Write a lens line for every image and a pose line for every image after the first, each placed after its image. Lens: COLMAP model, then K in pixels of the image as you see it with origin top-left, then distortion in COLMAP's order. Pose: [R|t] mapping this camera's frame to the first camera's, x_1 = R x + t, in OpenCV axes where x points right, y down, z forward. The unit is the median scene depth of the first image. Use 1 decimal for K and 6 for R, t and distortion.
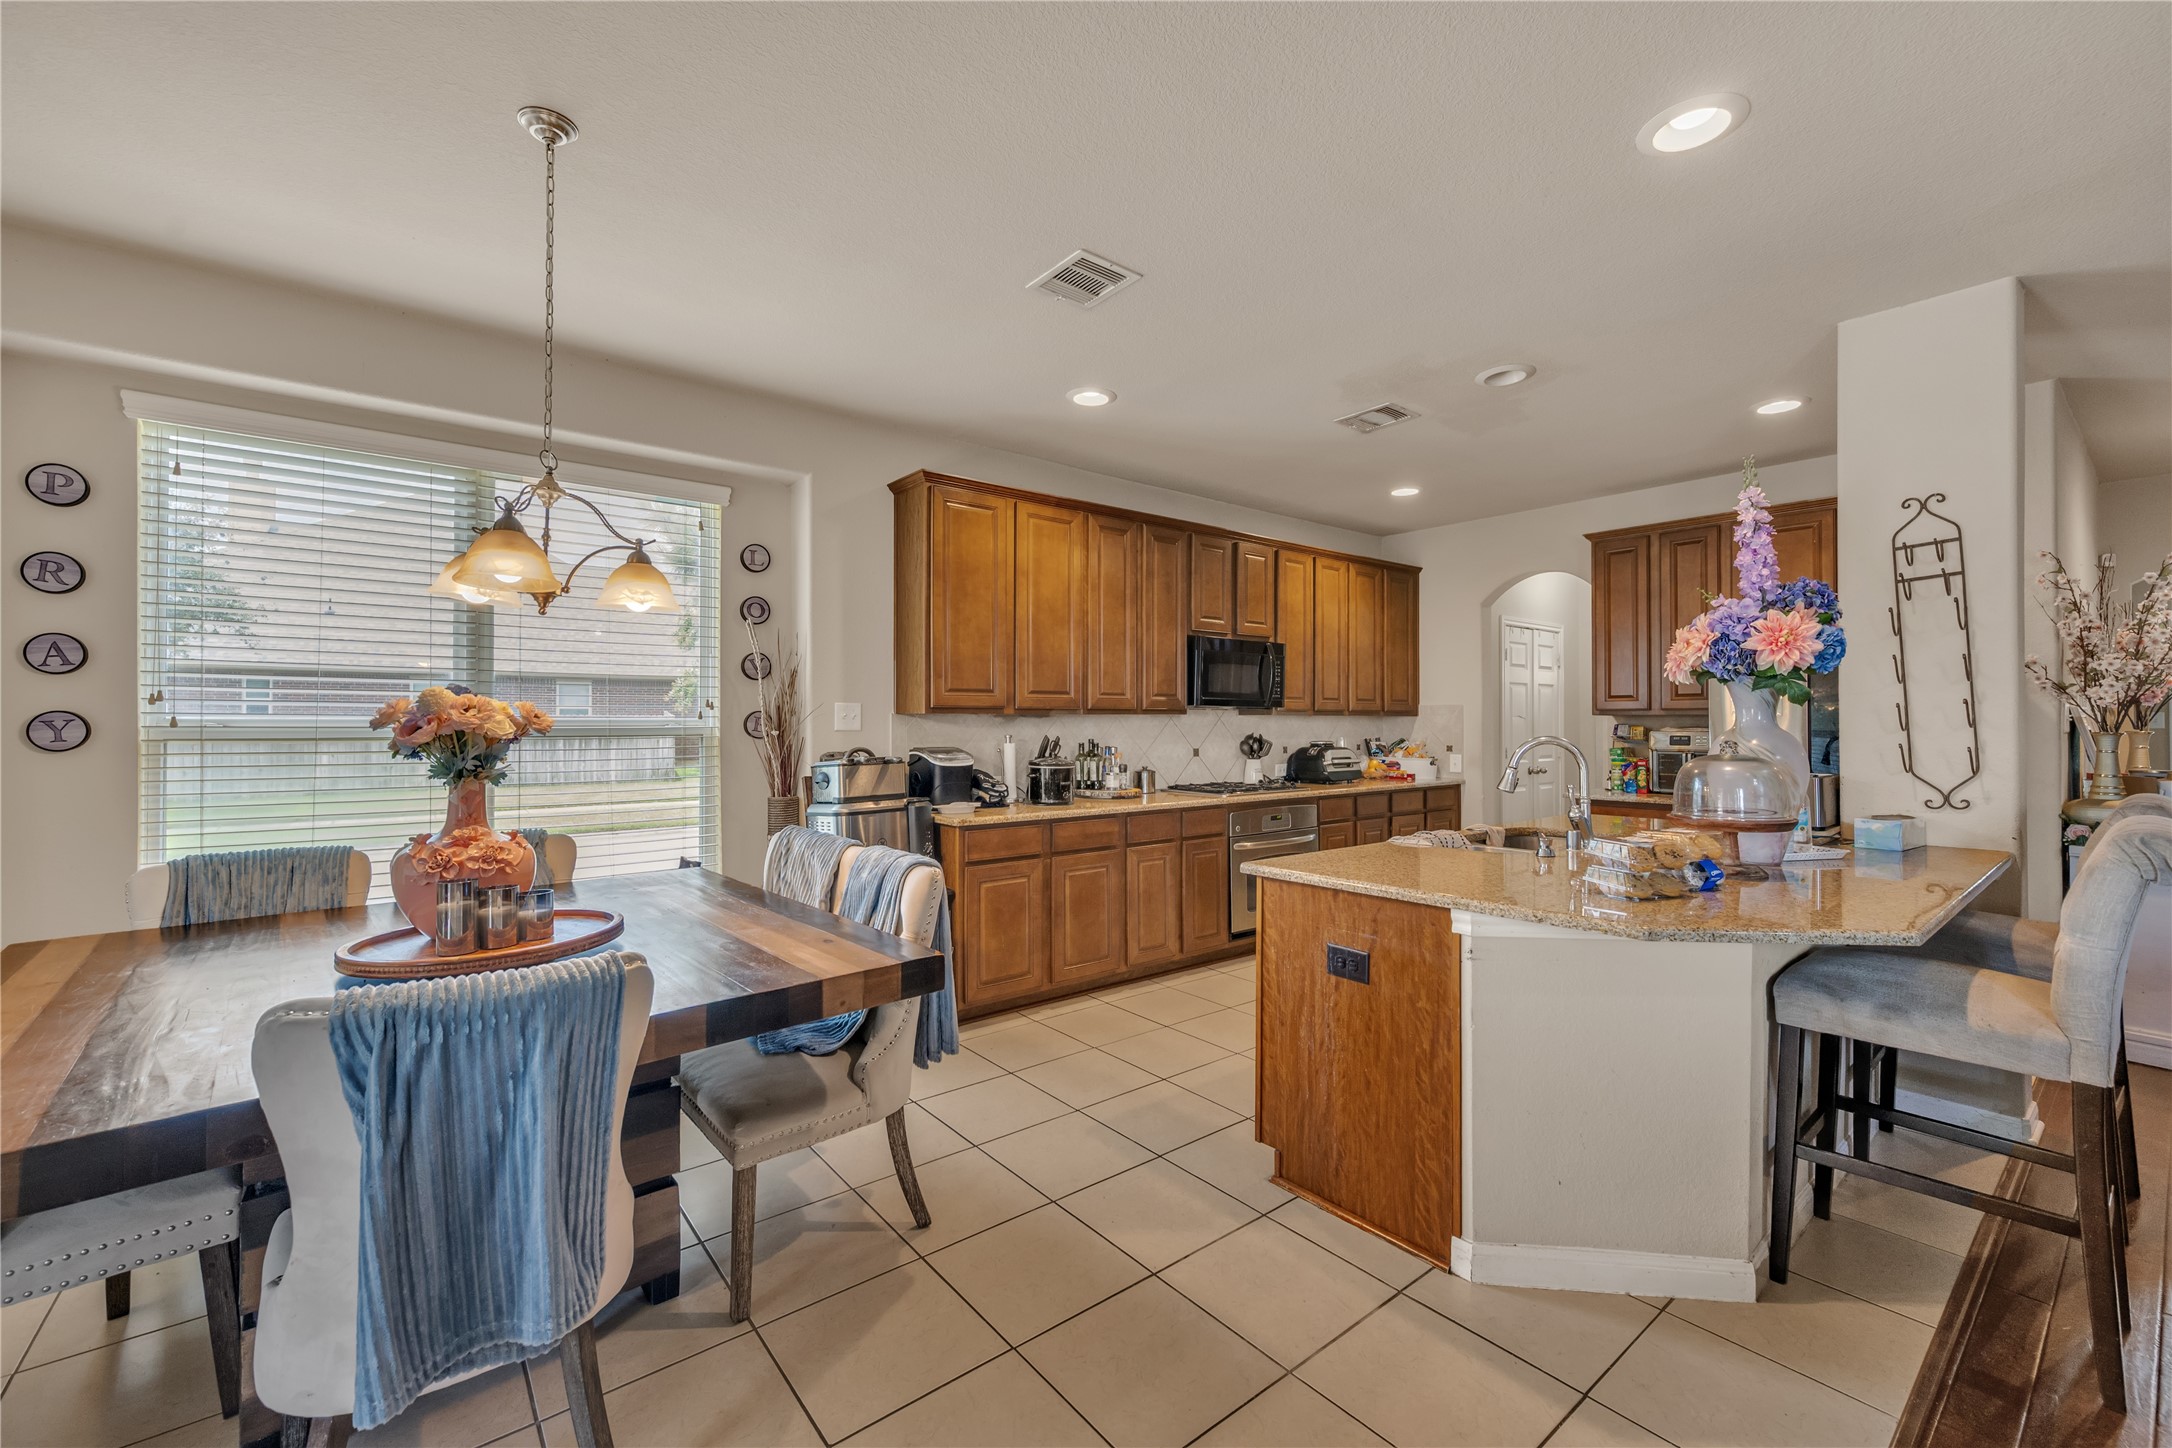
lens RADIAL K [[873.8, 0, 1093.7], [0, 873.8, 711.8], [0, 0, 1]] dist [-0.003097, 0.000828]
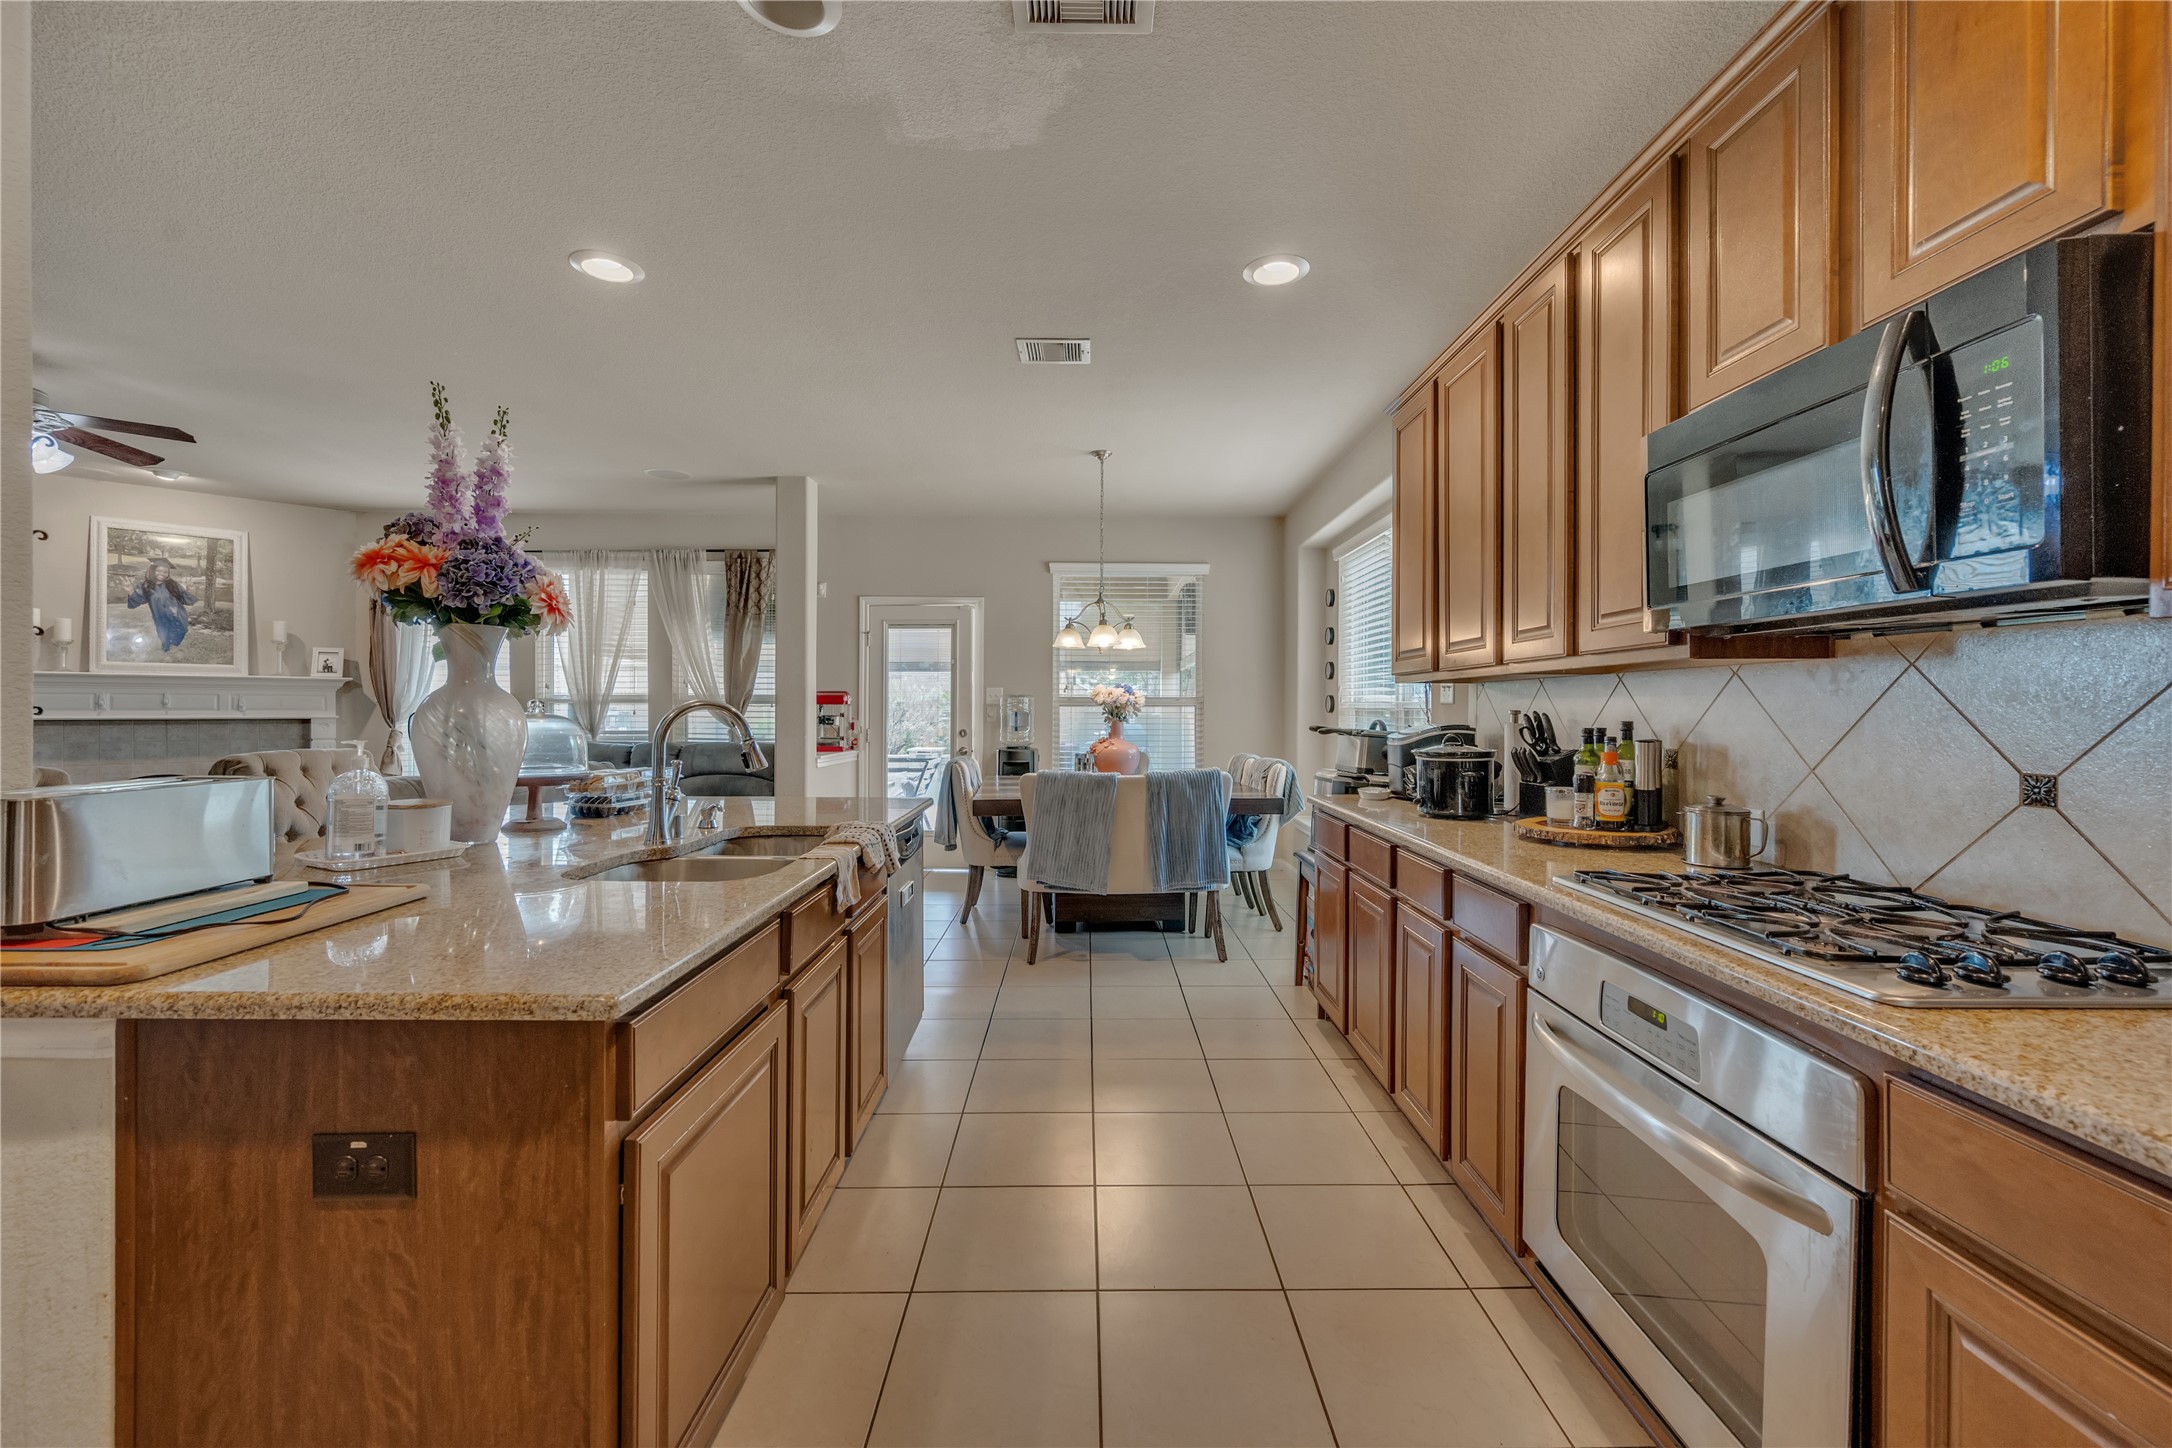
lens RADIAL K [[873.8, 0, 1099.6], [0, 873.8, 713.5], [0, 0, 1]] dist [-0.003097, 0.000828]
pose [[-0.621454, 0.000844, -0.783450, 0.492503], [0.004554, 0.999986, -0.002535, 0.023719], [0.783437, -0.005144, -0.621449, 0.947617]]
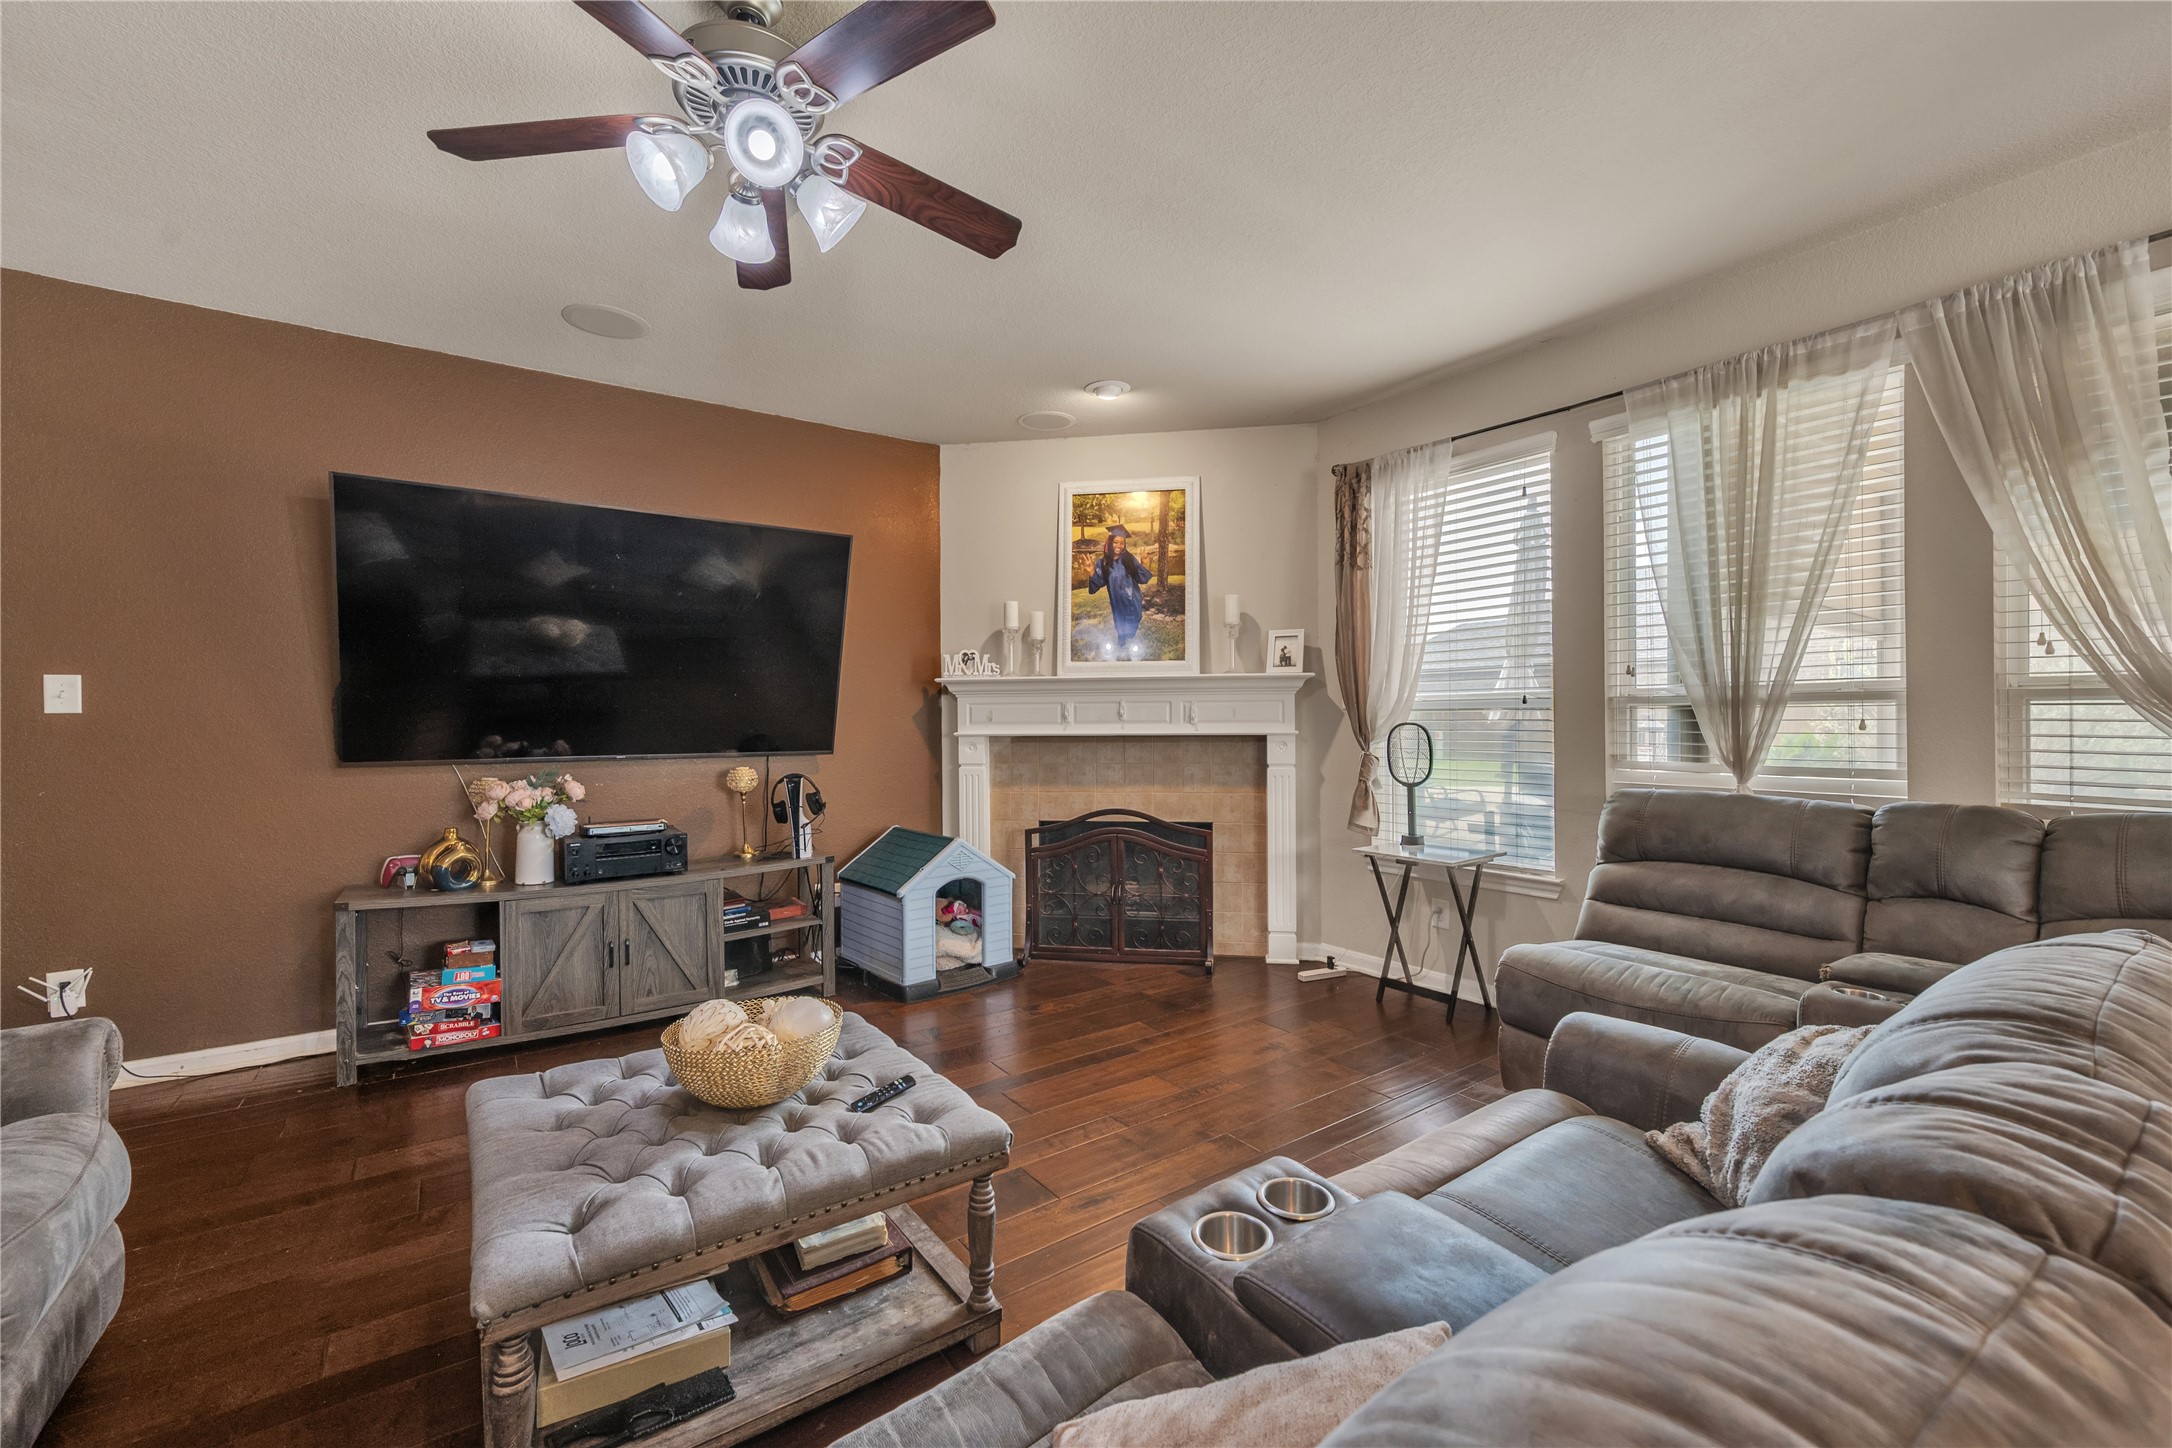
lens RADIAL K [[873.8, 0, 1097.5], [0, 873.8, 724.8], [0, 0, 1]] dist [-0.003097, 0.000828]
pose [[-0.999261, 0.004333, 0.038191, 0.356724], [0.004103, 0.999973, -0.006095, 0.017574], [-0.038216, -0.005934, -0.999252, 0.190457]]
